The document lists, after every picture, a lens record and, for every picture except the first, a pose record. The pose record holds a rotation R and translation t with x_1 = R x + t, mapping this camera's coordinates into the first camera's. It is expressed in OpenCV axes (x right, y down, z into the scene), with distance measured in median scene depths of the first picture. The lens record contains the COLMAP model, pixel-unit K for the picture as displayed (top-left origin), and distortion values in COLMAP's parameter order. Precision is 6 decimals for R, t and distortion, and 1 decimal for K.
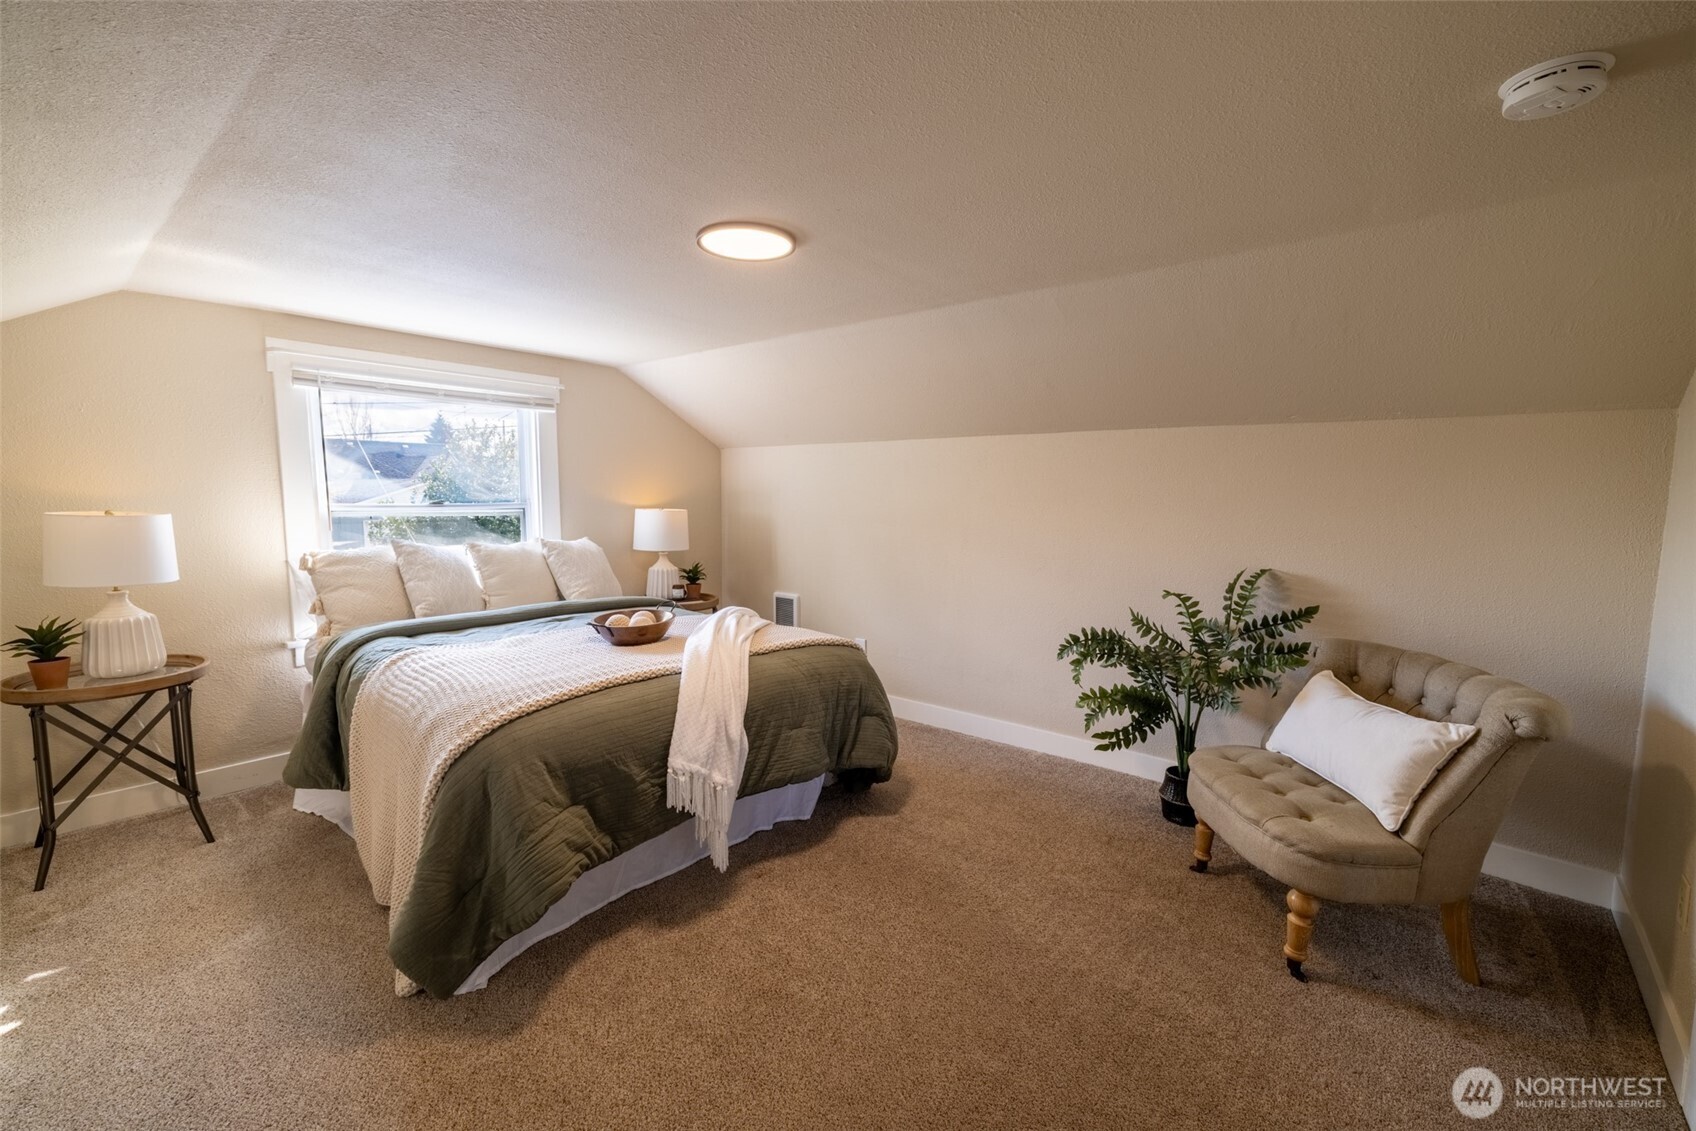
lens RADIAL K [[706.1, 0, 845.6], [0, 706.1, 560.6], [0, 0, 1]] dist [-0.000740, 0.000155]
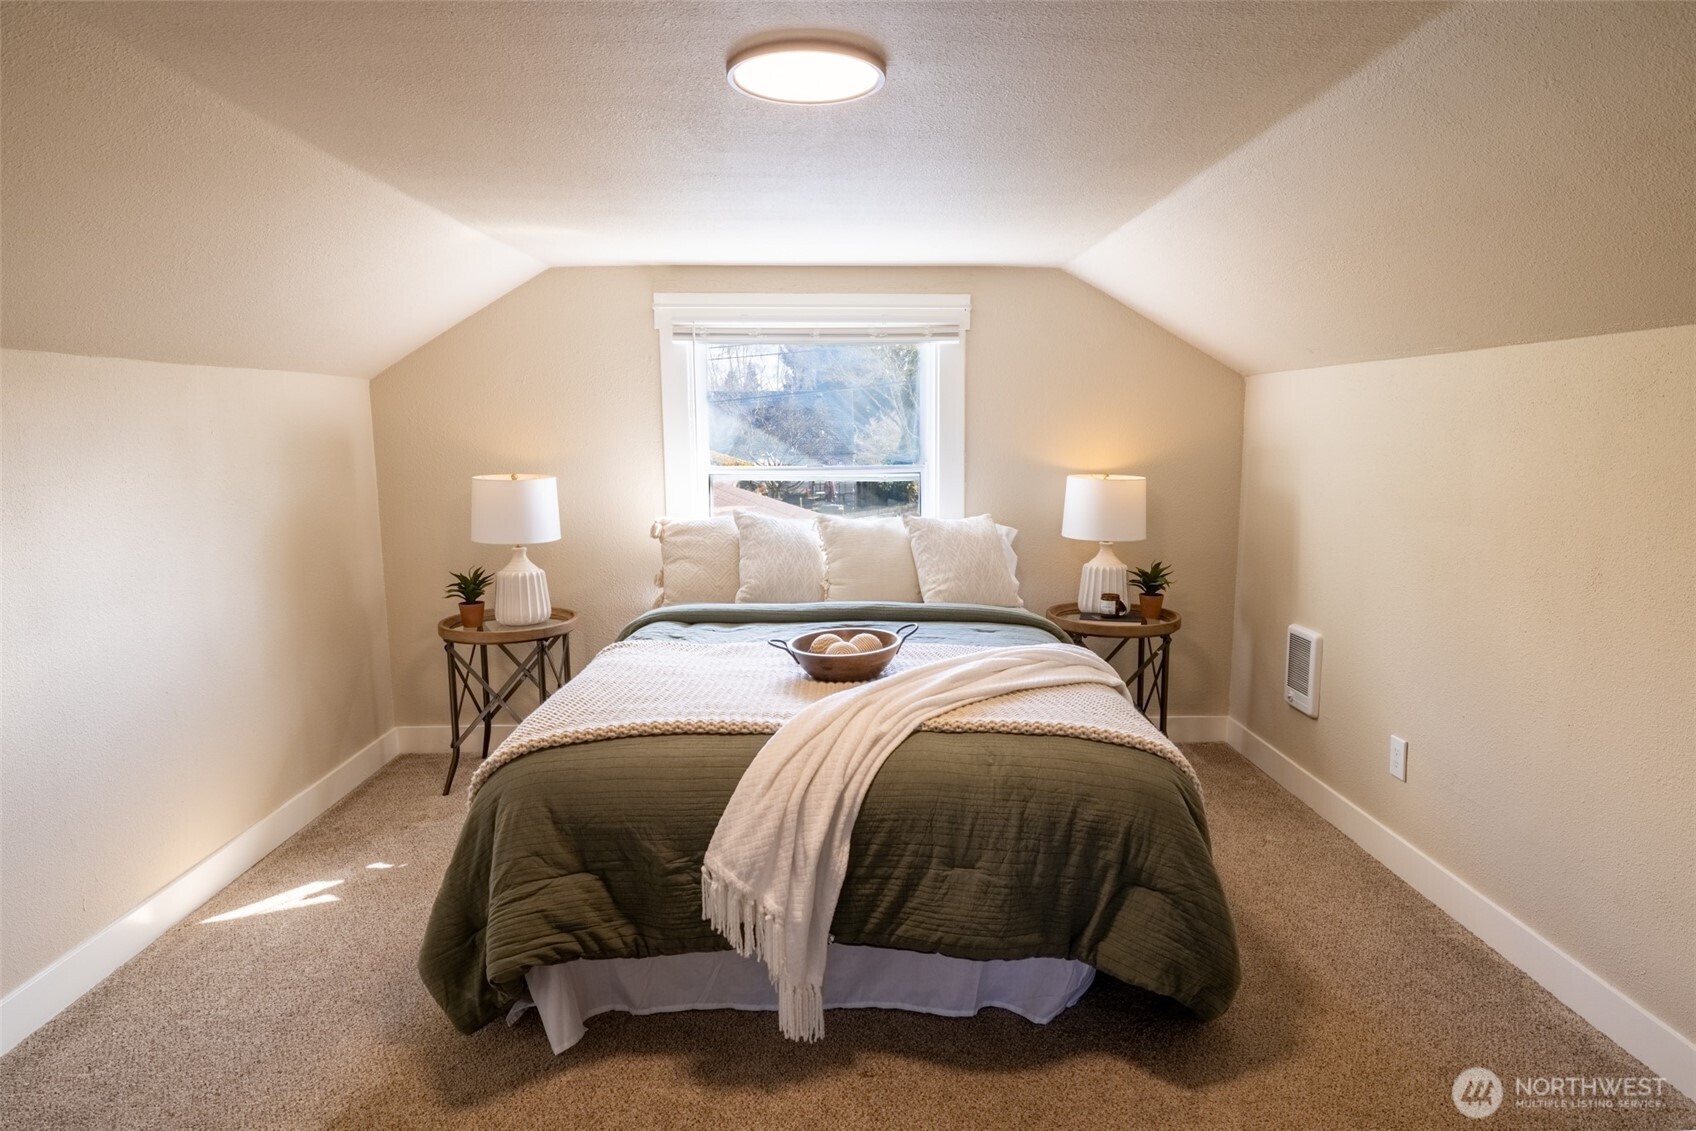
lens RADIAL K [[962.1, 0, 841.7], [0, 962.1, 568.4], [0, 0, 1]] dist [0.000780, 0.001293]
pose [[0.668041, 0.094151, -0.738145, 0.412240], [-0.060369, 0.995551, 0.072347, -0.062502], [0.741672, -0.003770, 0.670752, 0.358754]]
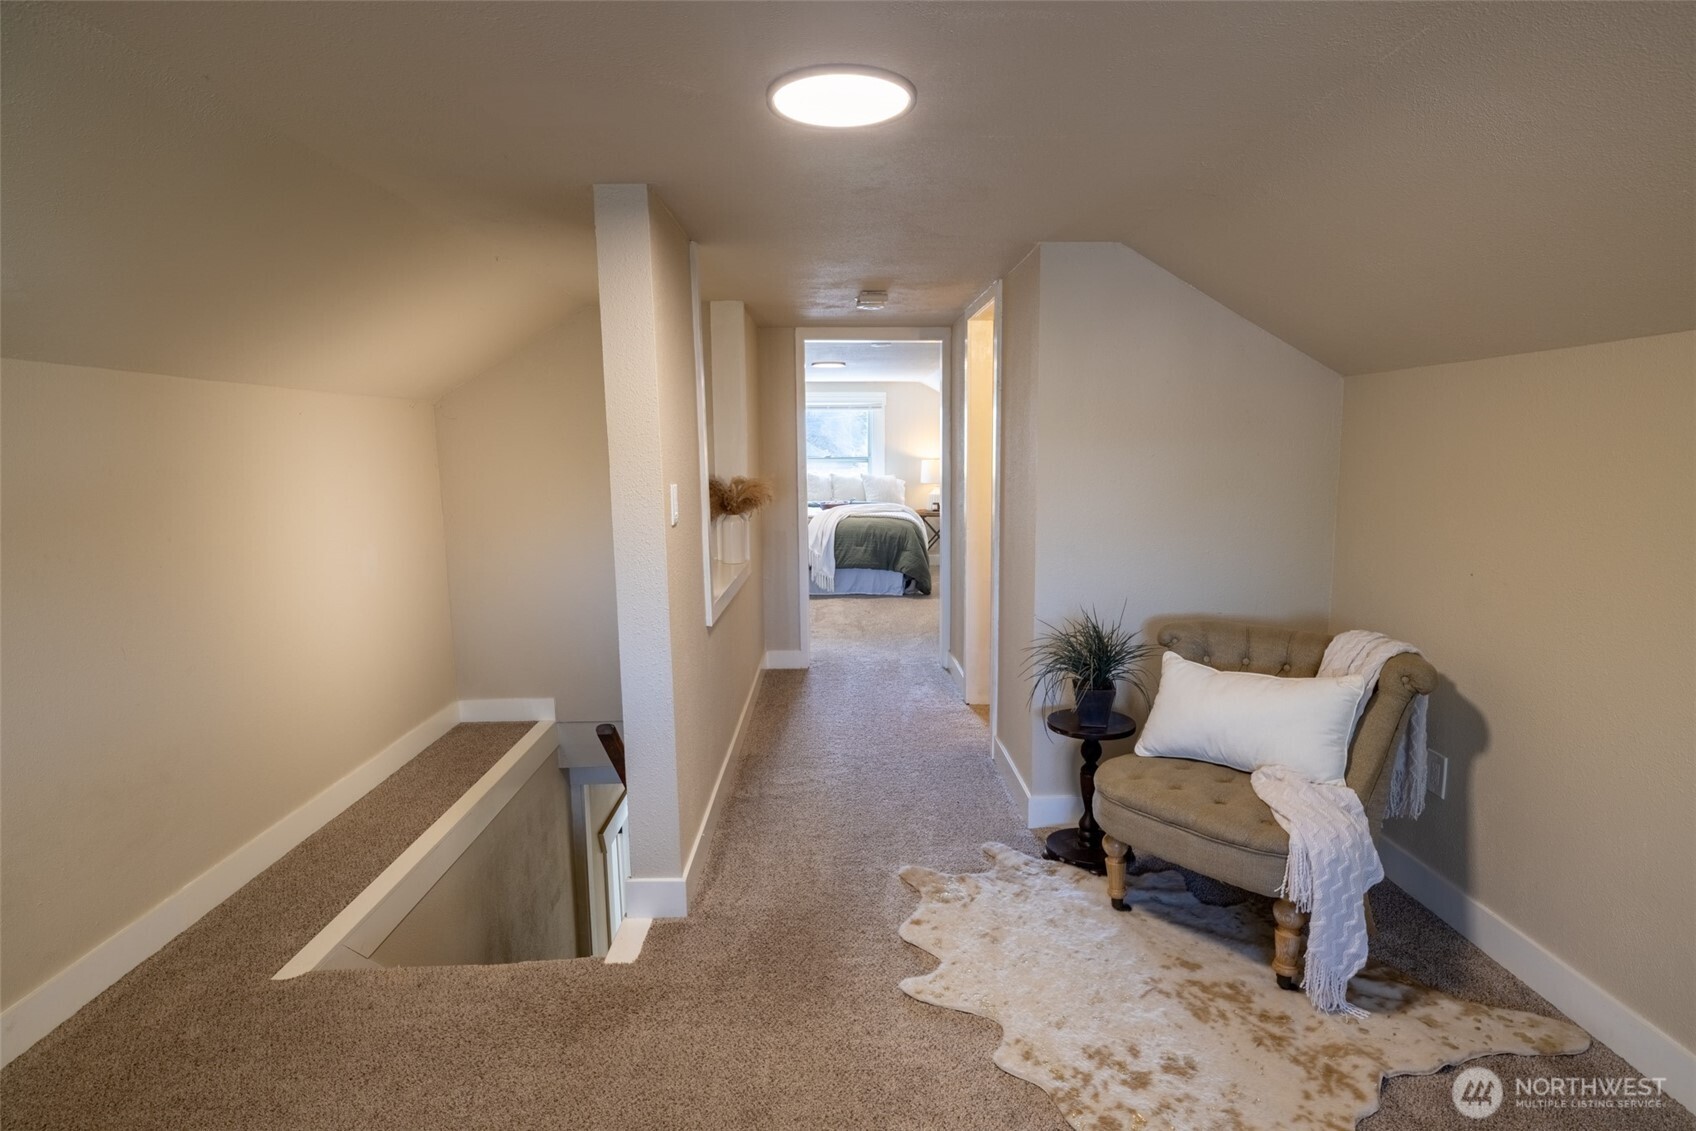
lens RADIAL K [[896.4, 0, 845.5], [0, 896.4, 561.4], [0, 0, 1]] dist [-0.002454, -0.000271]
pose [[0.658743, 0.094140, -0.746455, 2.167702], [-0.067309, 0.995537, 0.066153, 0.077761], [0.749351, 0.006665, 0.662140, -1.102399]]
